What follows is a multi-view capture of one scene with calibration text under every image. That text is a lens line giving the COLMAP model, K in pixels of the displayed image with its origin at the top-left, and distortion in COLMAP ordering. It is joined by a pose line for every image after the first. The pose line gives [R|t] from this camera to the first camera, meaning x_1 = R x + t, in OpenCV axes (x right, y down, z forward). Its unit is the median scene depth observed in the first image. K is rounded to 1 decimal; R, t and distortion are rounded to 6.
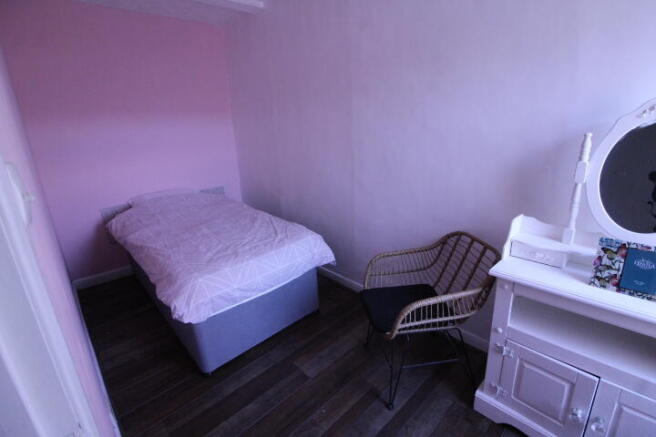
lens RADIAL K [[305.1, 0, 328.0], [0, 305.1, 218.5], [0, 0, 1]] dist [-0.003593, -0.000624]
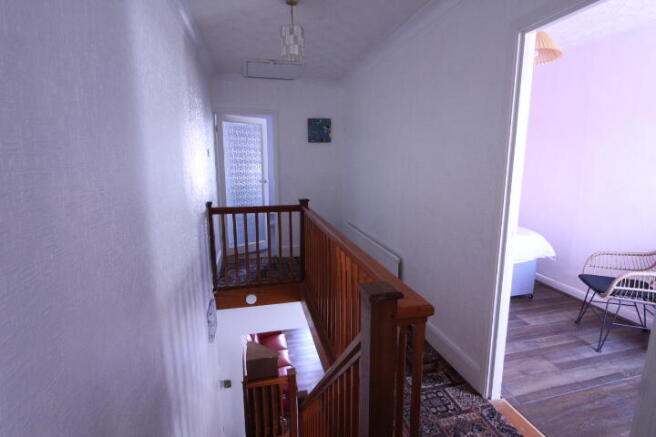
lens RADIAL K [[336.3, 0, 328.0], [0, 336.3, 218.5], [0, 0, 1]] dist [-0.002496, -0.001220]
pose [[0.874150, 0.130712, -0.467734, -0.207651], [-0.176531, 0.982741, -0.055285, 0.270107], [0.452435, 0.130898, 0.882138, -0.867375]]
